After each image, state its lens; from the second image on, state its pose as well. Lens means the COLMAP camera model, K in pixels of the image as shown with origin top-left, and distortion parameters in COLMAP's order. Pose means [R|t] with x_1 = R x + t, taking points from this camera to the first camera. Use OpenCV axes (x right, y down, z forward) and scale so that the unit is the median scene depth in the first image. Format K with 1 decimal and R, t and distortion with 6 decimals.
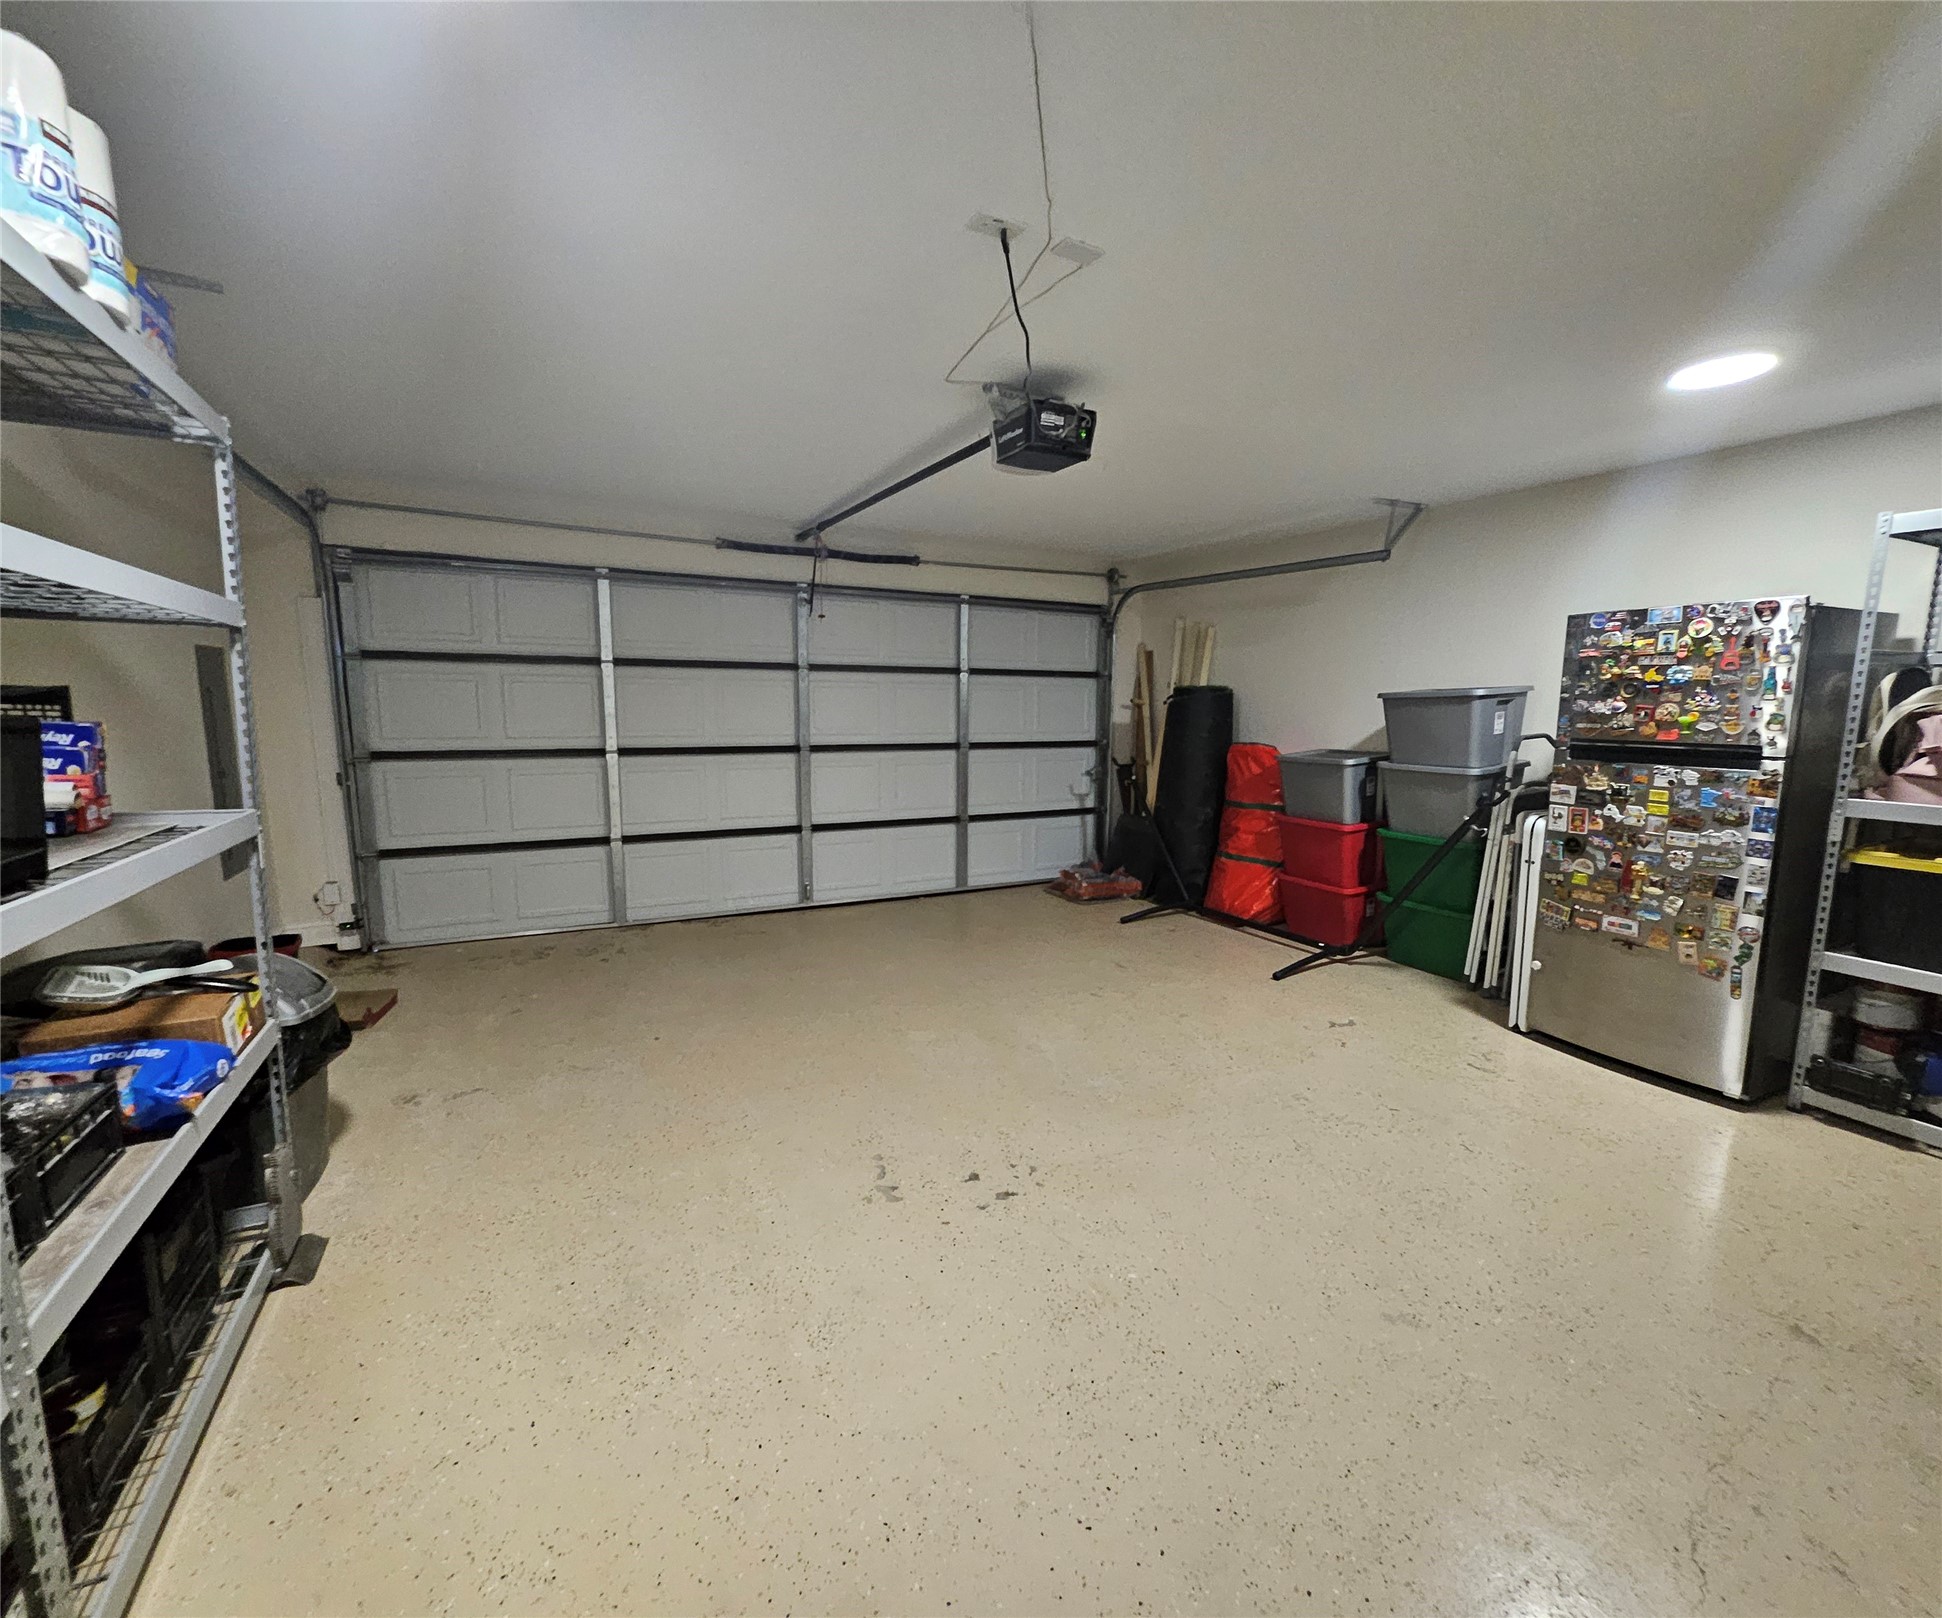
lens RADIAL K [[836.7, 0, 973.3], [0, 836.7, 811.3], [0, 0, 1]] dist [-0.000162, -0.000025]
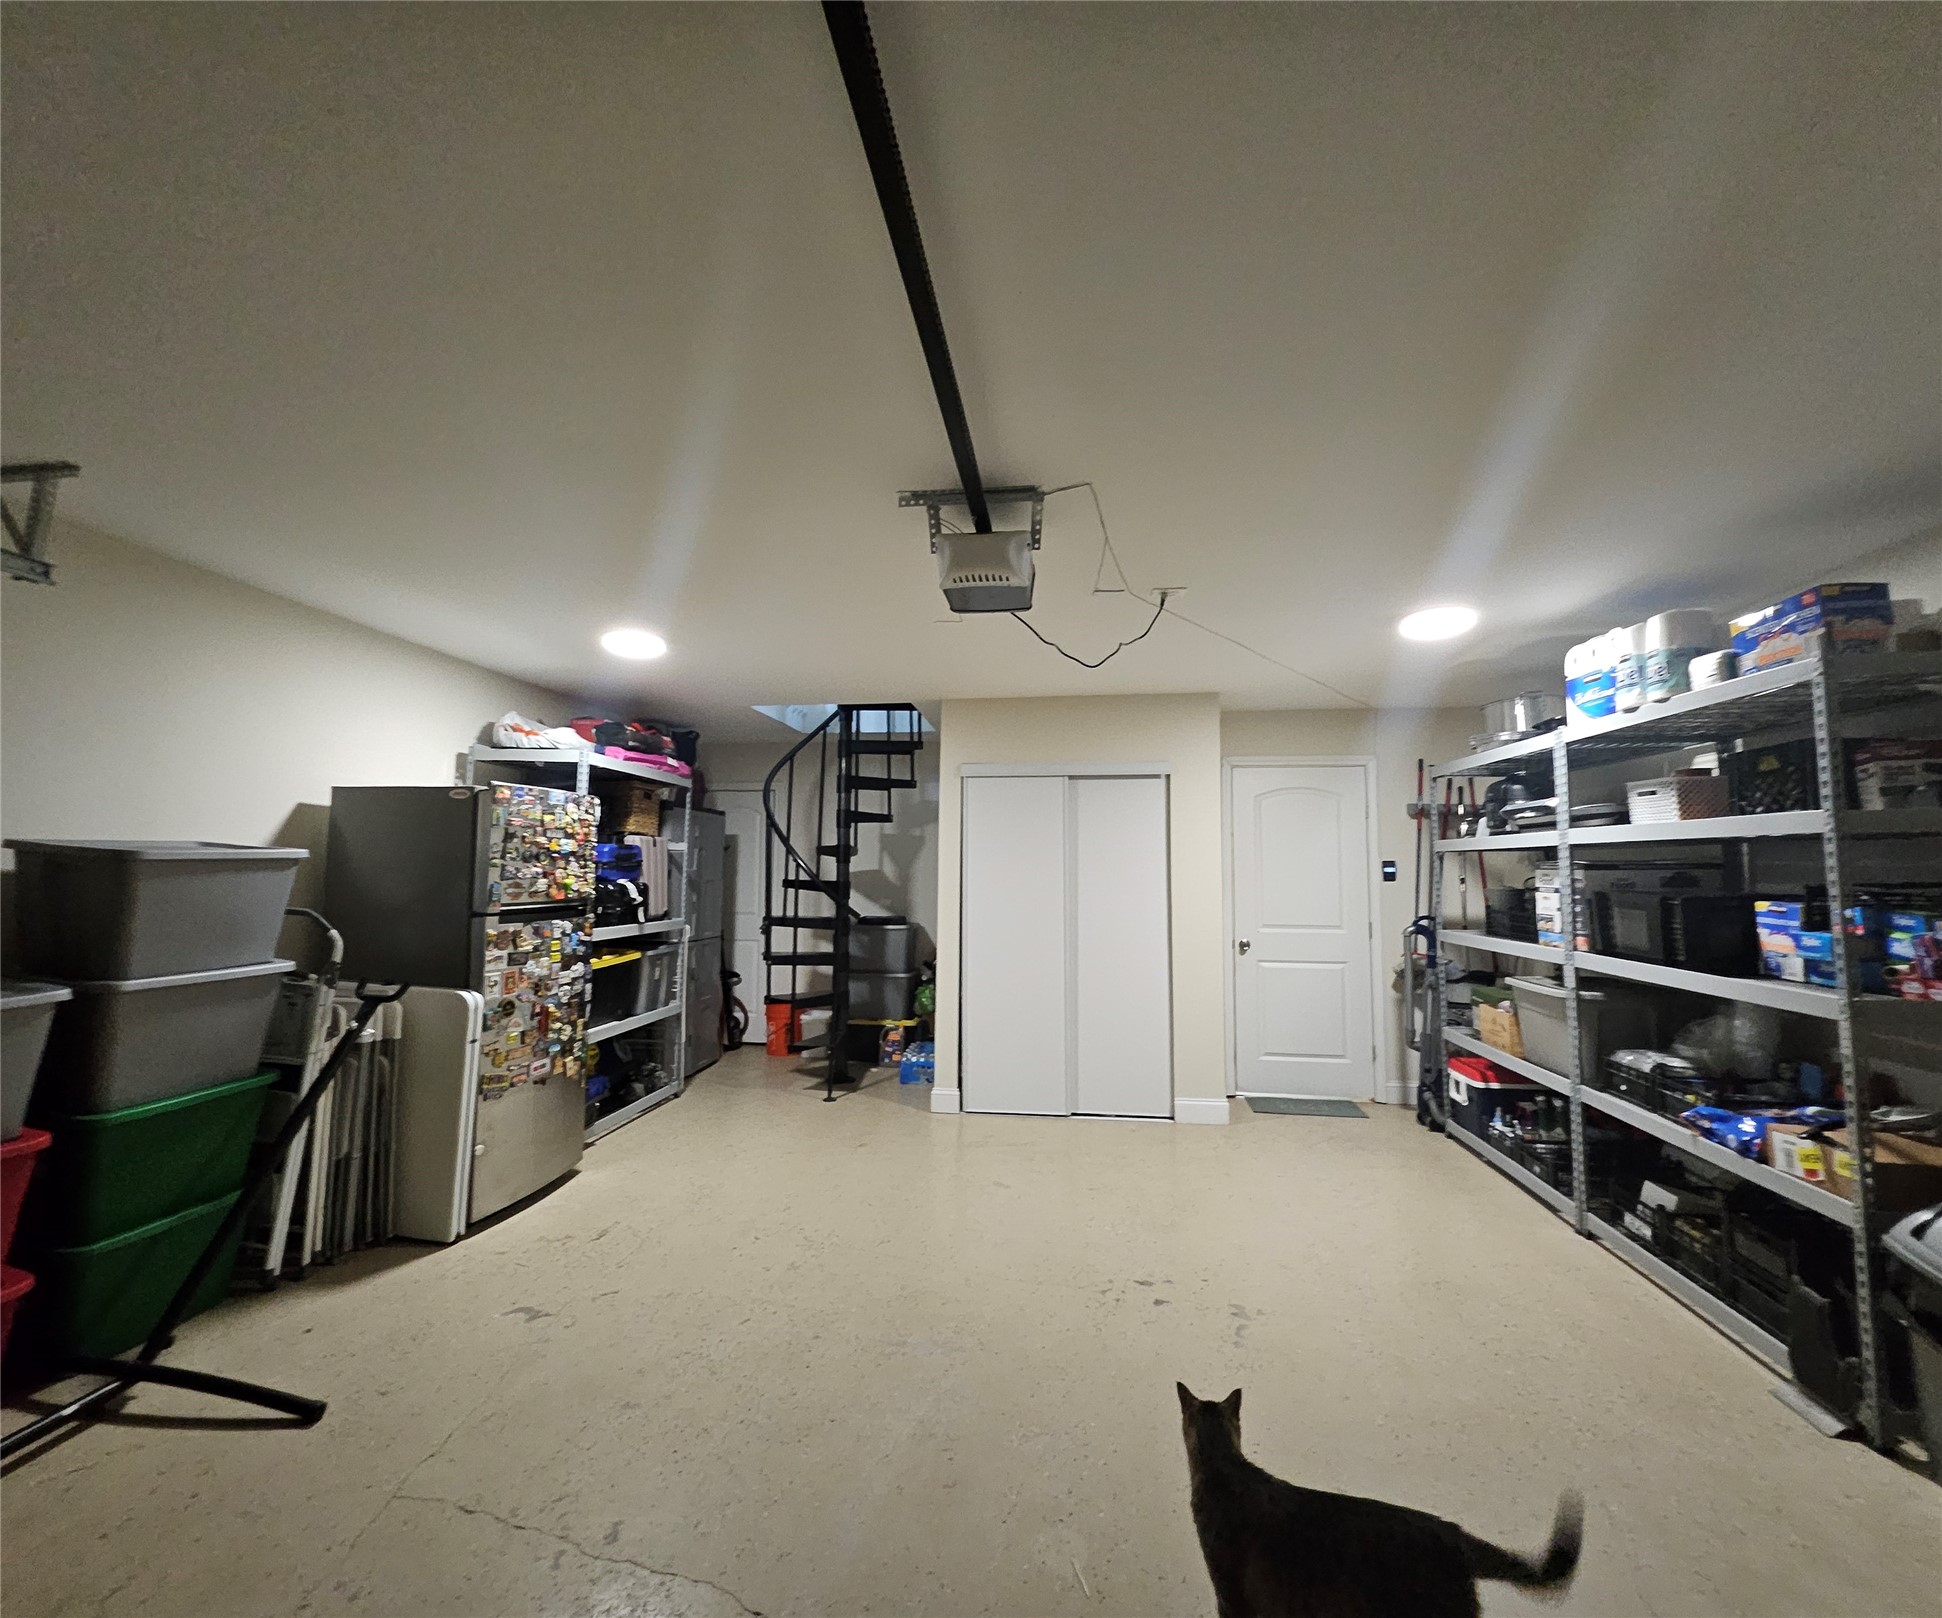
lens RADIAL K [[836.7, 0, 976.1], [0, 836.7, 801.4], [0, 0, 1]] dist [-0.000162, -0.000025]
pose [[-0.825149, 0.033128, 0.563943, -0.358780], [0.060621, 0.997707, 0.030090, -0.221212], [-0.561653, 0.059016, -0.825265, 1.613974]]
